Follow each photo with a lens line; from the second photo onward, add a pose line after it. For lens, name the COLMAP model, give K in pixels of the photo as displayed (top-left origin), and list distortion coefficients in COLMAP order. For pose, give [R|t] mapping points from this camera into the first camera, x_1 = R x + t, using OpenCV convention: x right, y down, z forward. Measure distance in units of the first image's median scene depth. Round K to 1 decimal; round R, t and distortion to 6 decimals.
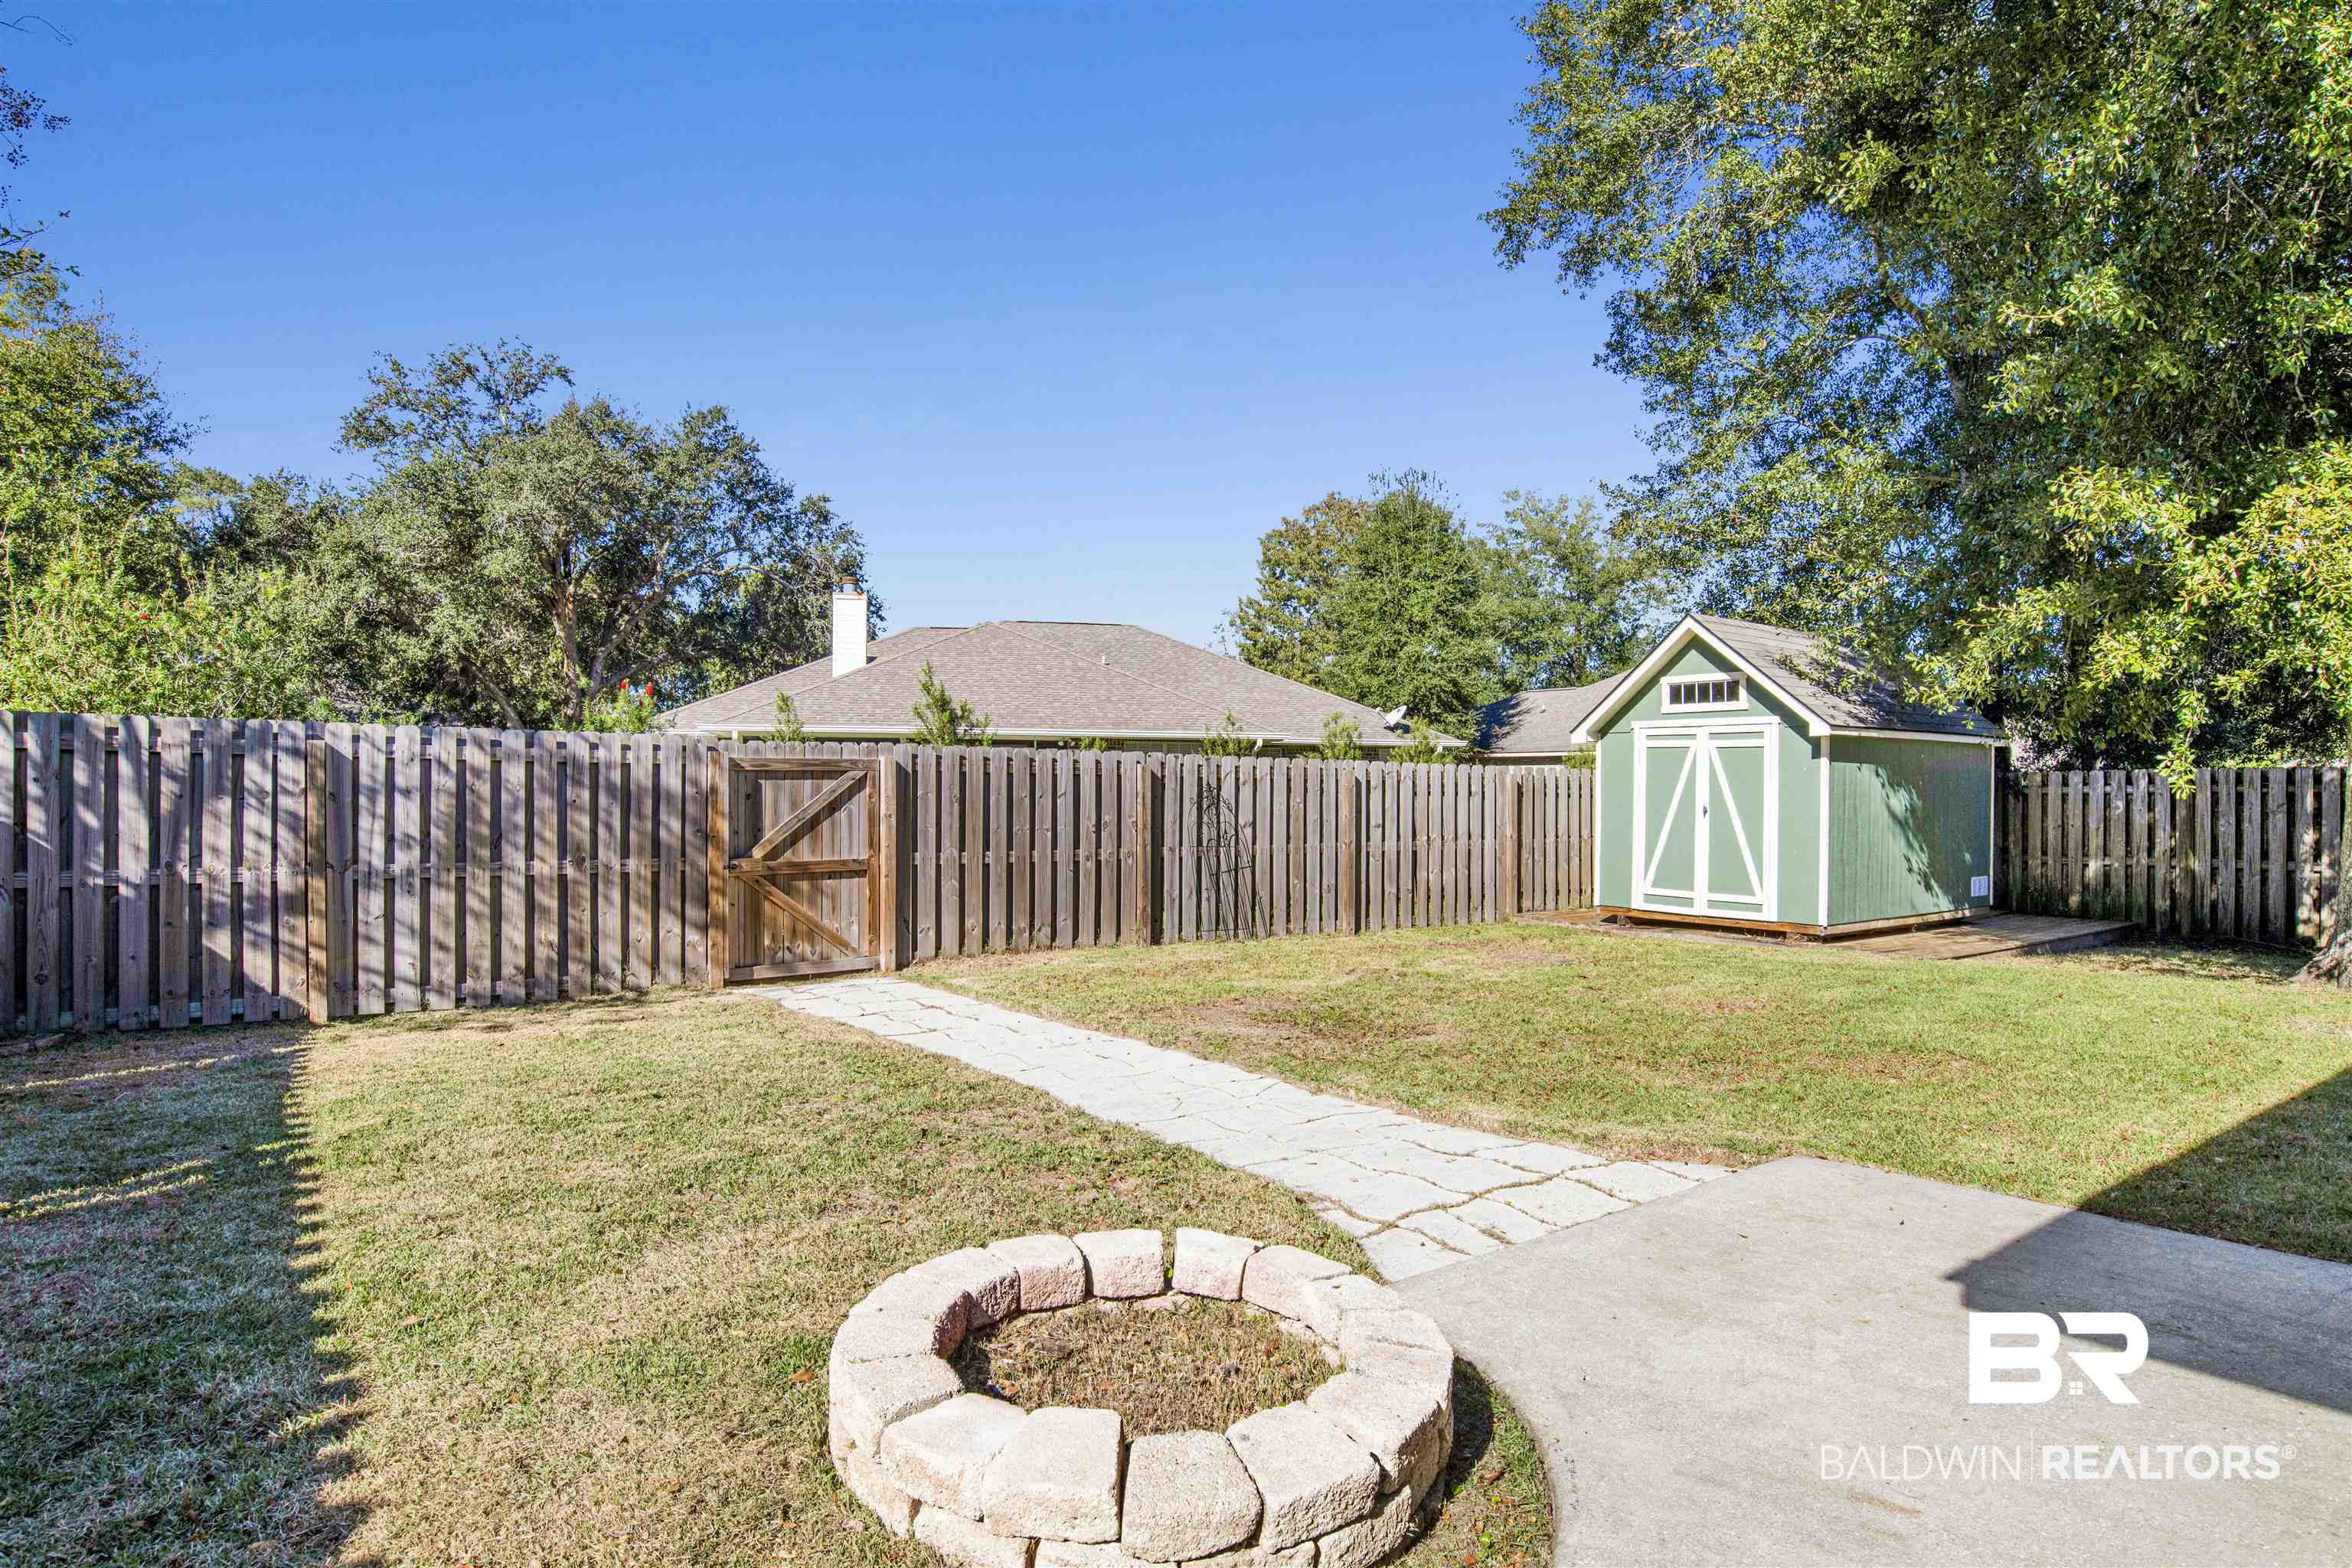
lens RADIAL K [[1283.7, 0, 1176.0], [0, 1283.7, 784.0], [0, 0, 1]] dist [-0.058251, -0.000200]
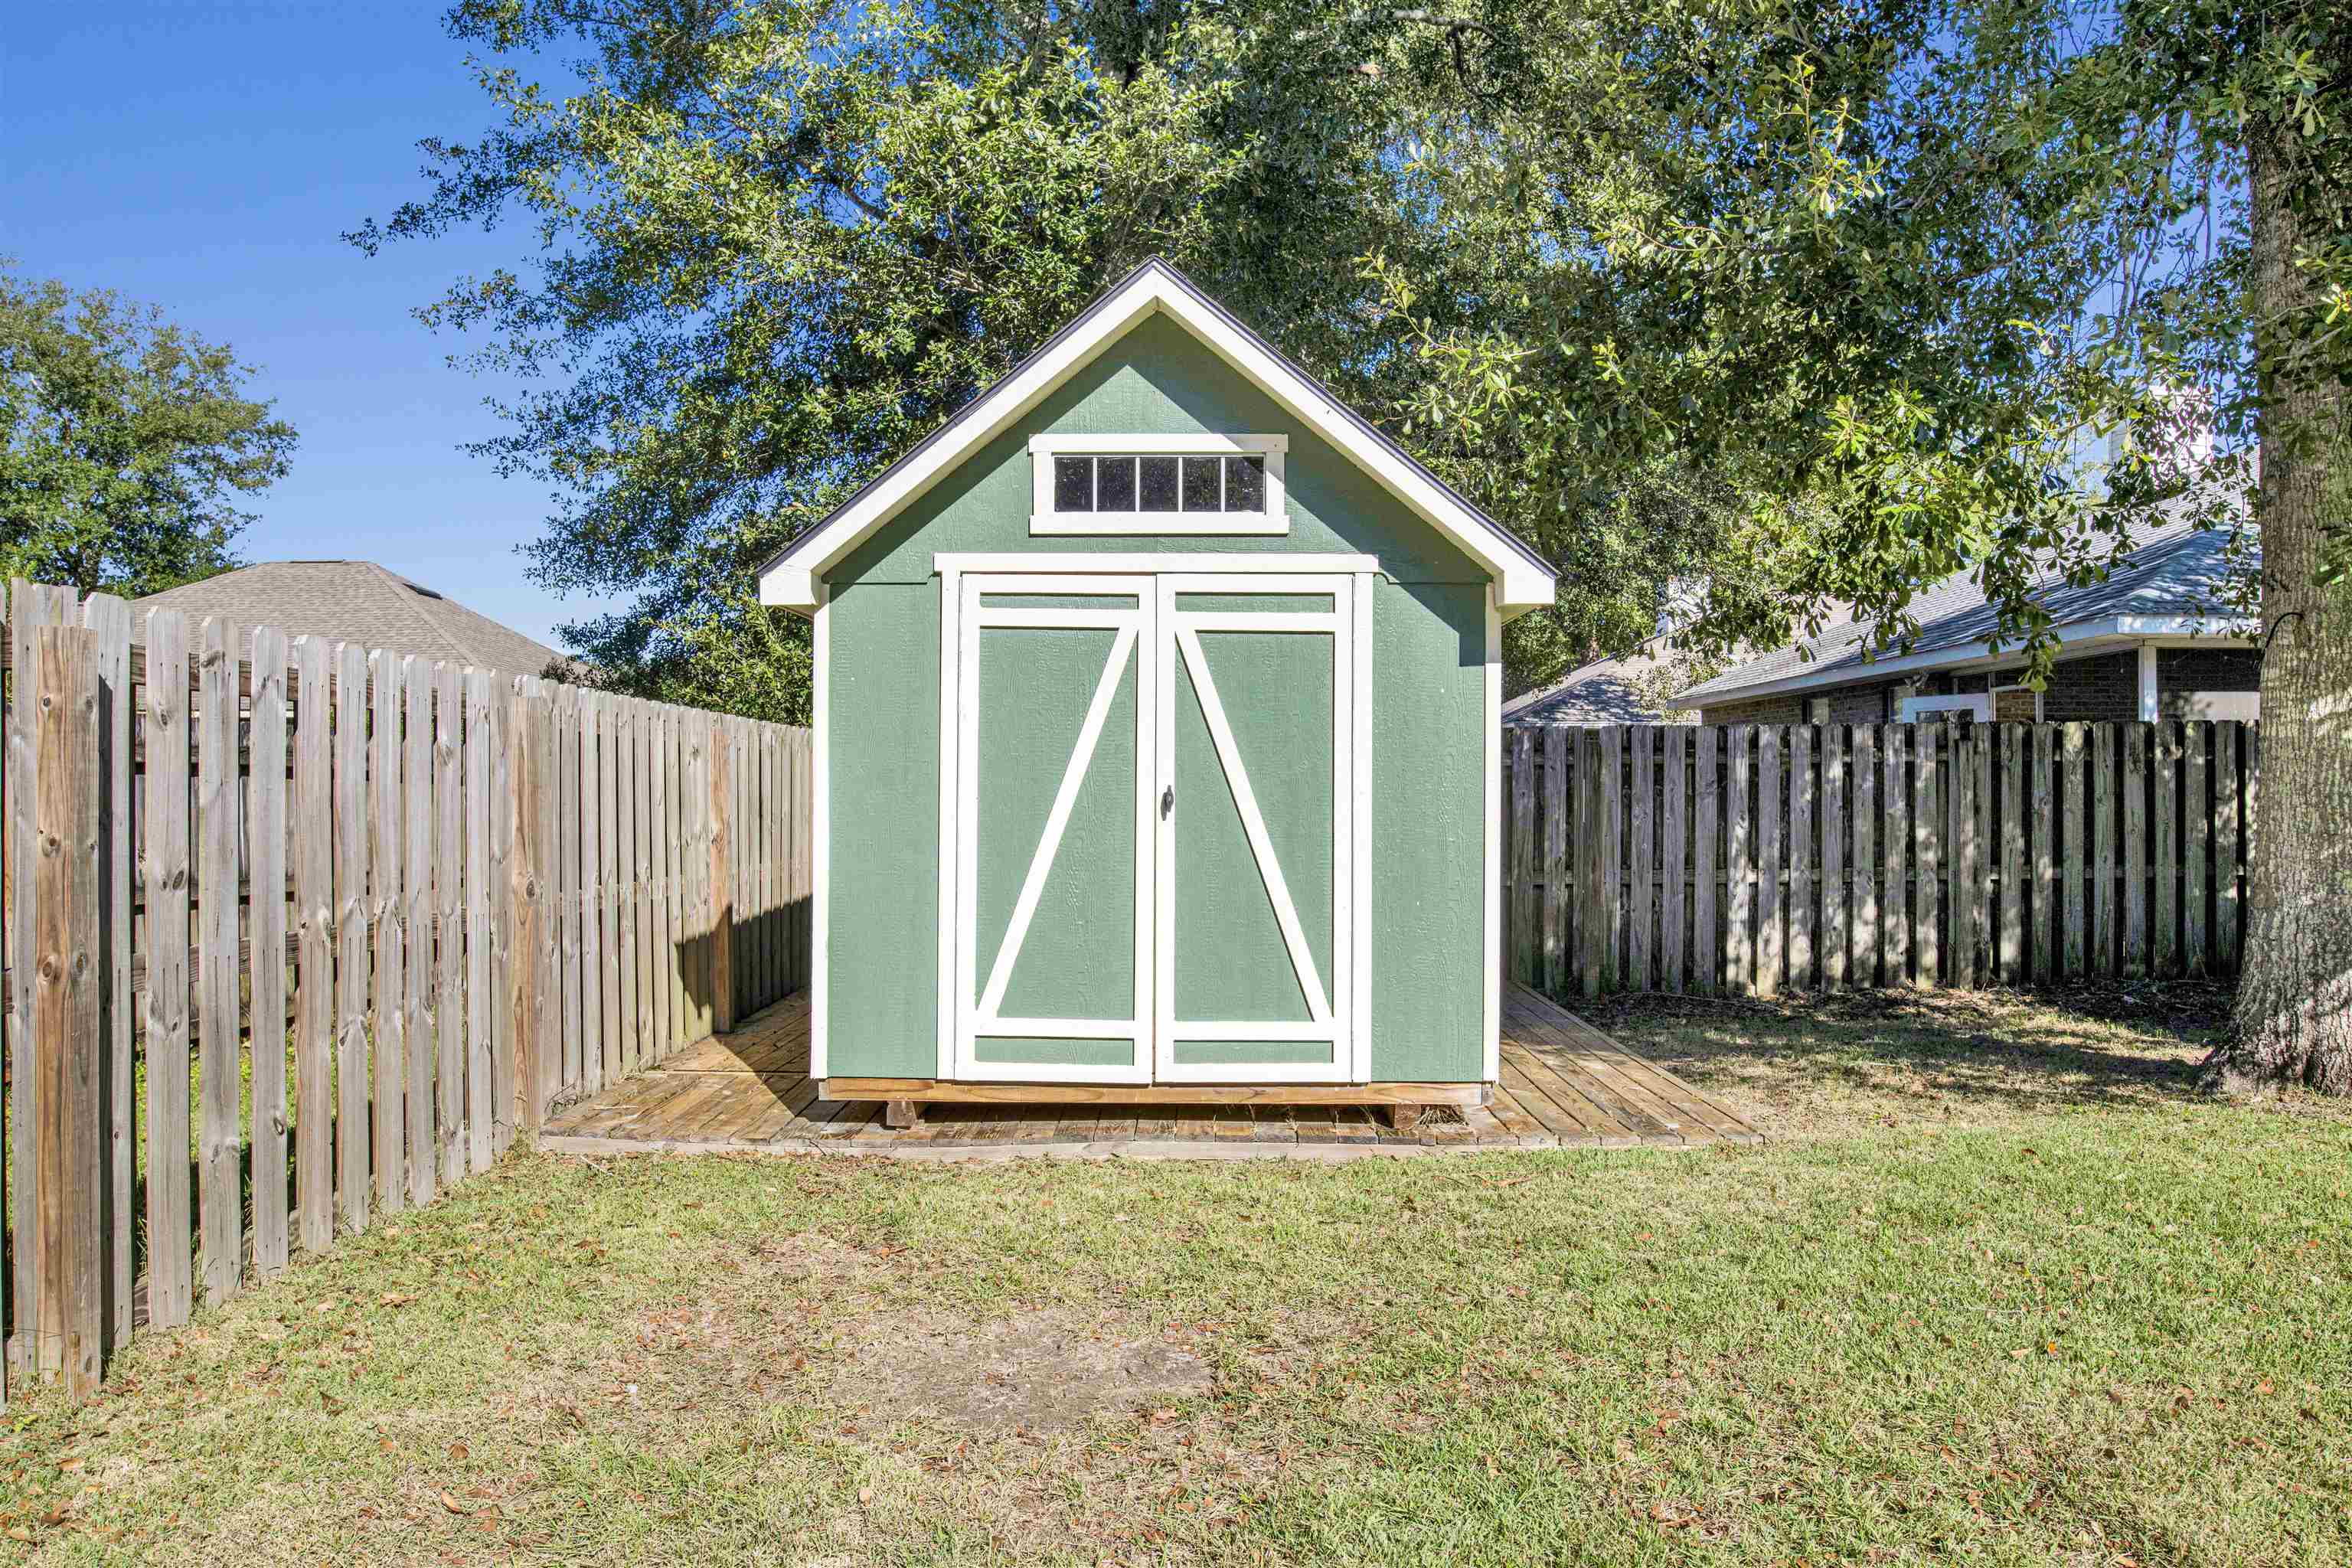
lens RADIAL K [[1698.3, 0, 1186.6], [0, 1698.3, 782.7], [0, 0, 1]] dist [-0.038976, 0.004461]
pose [[0.603879, -0.004272, 0.797065, 0.022962], [-0.000002, 0.999986, 0.005362, 0.012412], [-0.797076, -0.003239, 0.603870, 0.671874]]
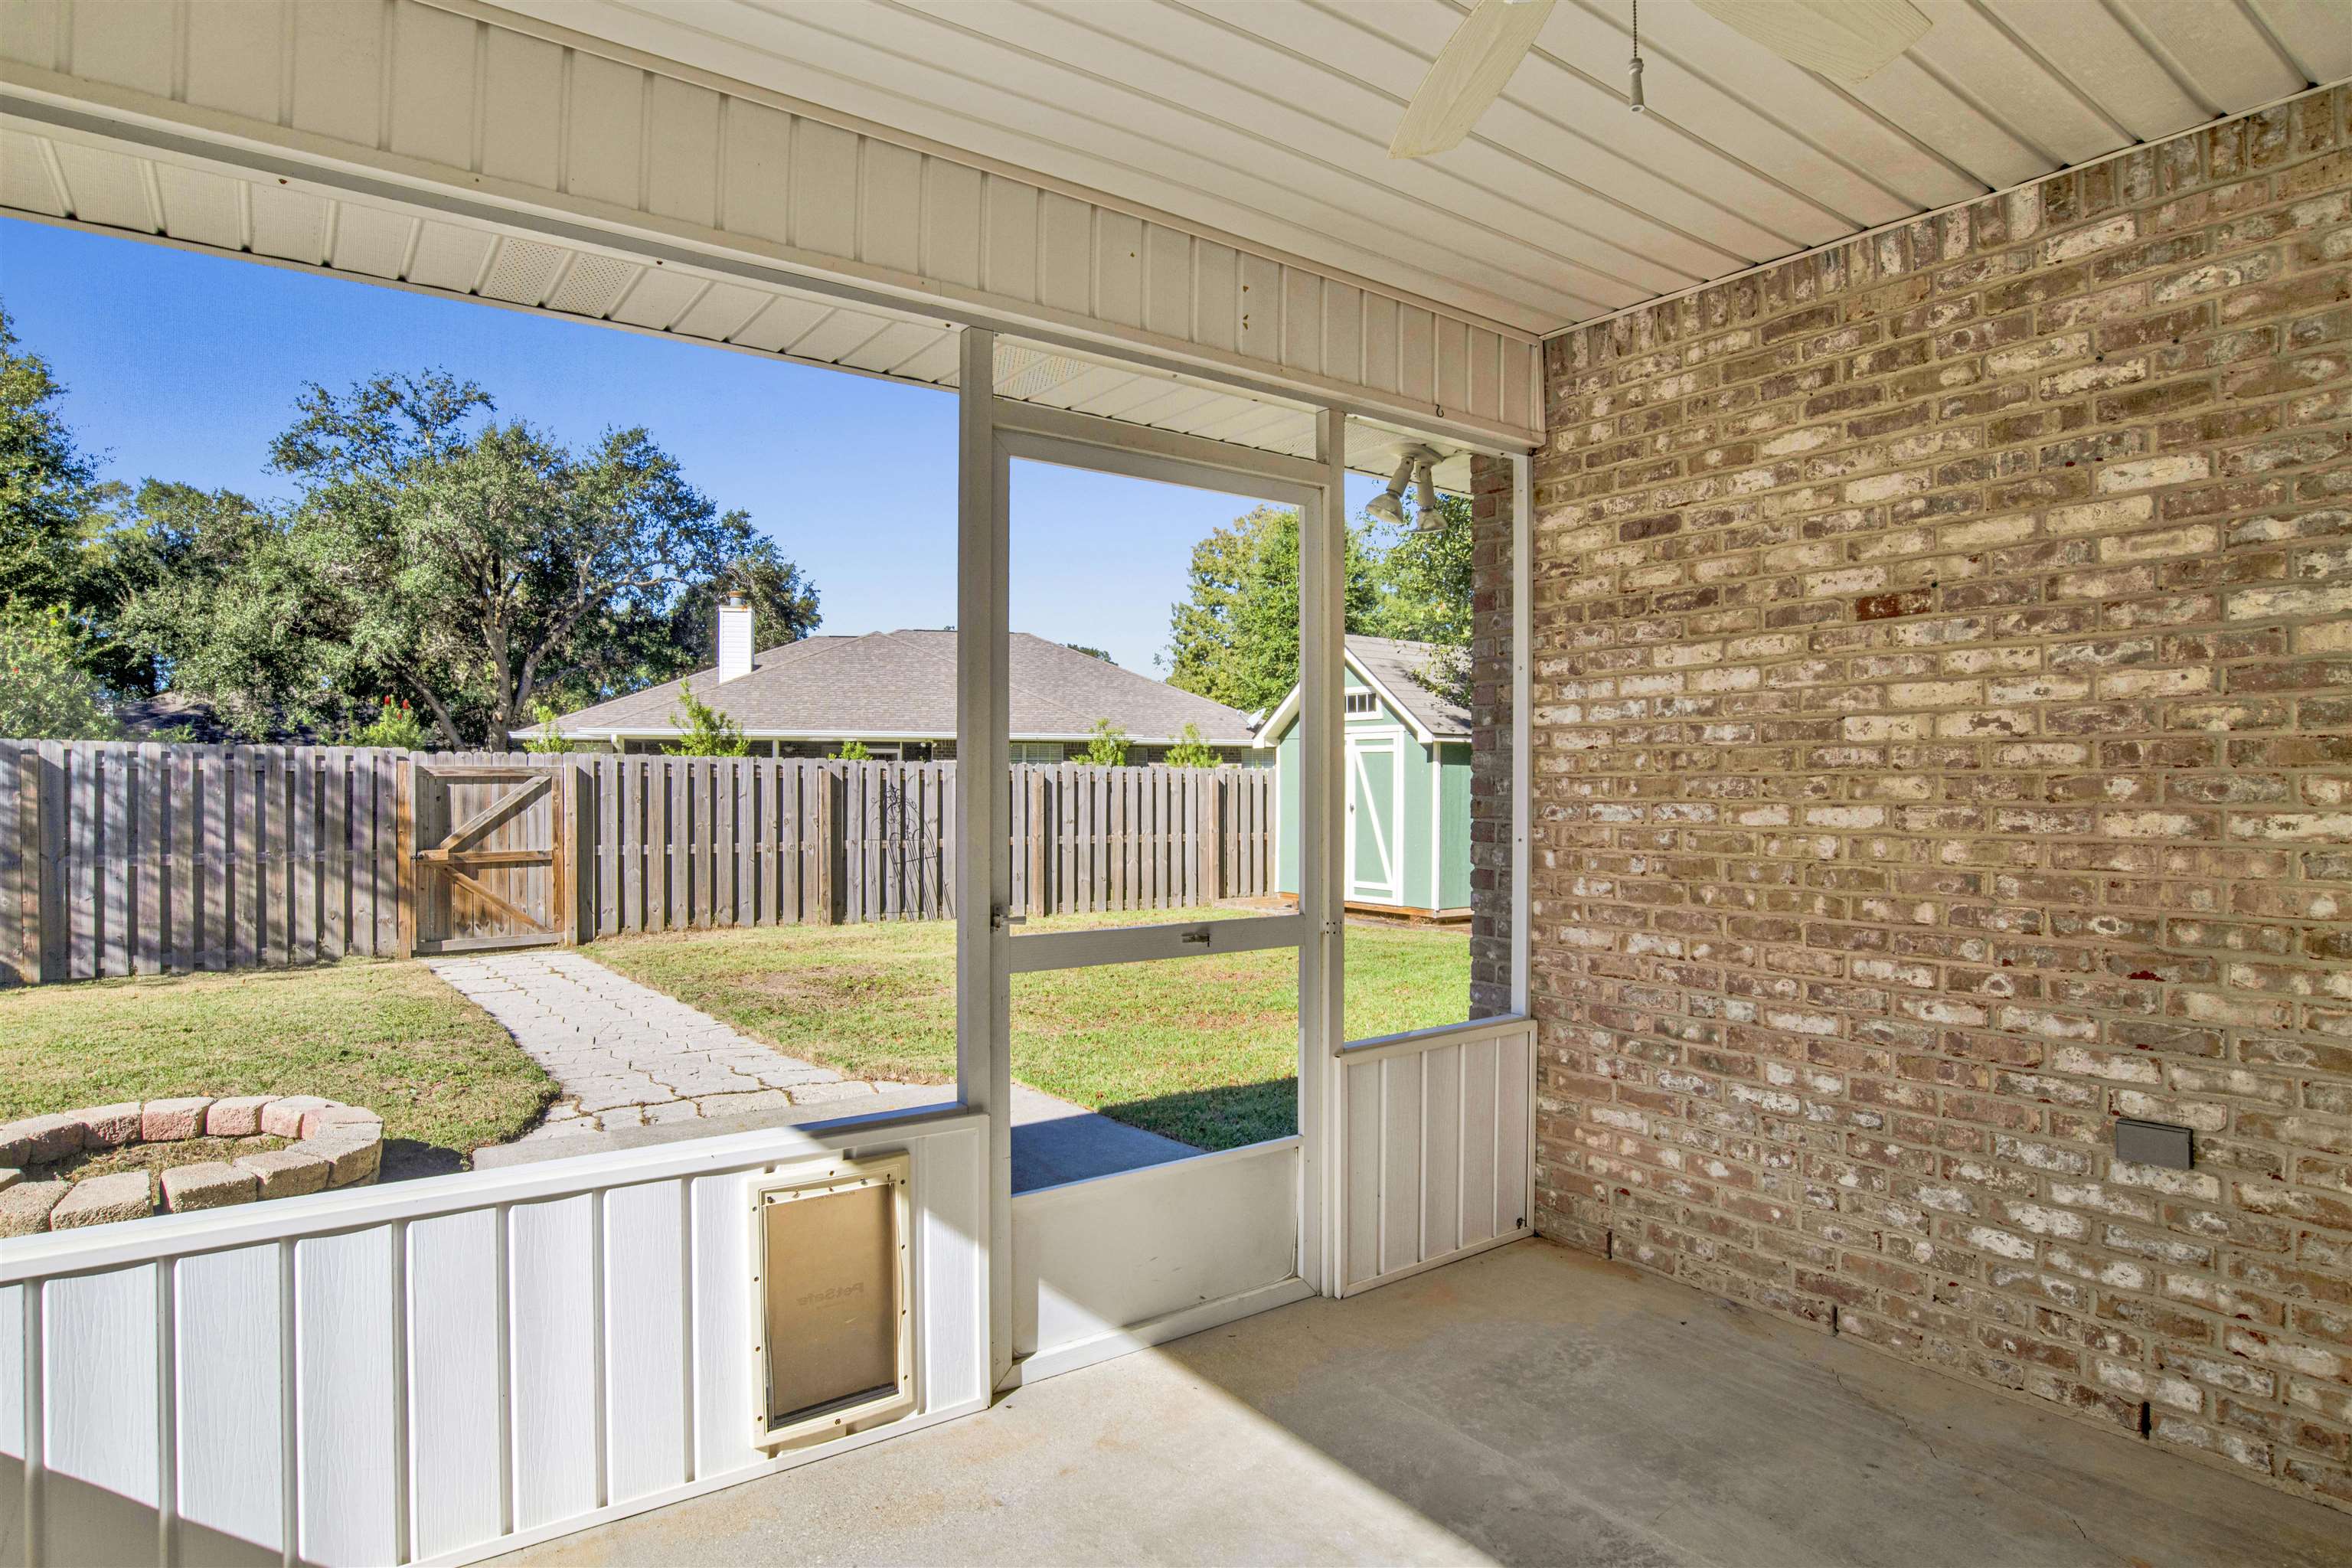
lens RADIAL K [[1237.3, 0, 1163.8], [0, 1237.3, 782.7], [0, 0, 1]] dist [-0.055724, 0.009107]
pose [[0.999997, -0.000811, 0.002126, 0.237889], [0.000805, 0.999995, 0.002997, -0.005174], [-0.002129, -0.002995, 0.999993, -0.097151]]
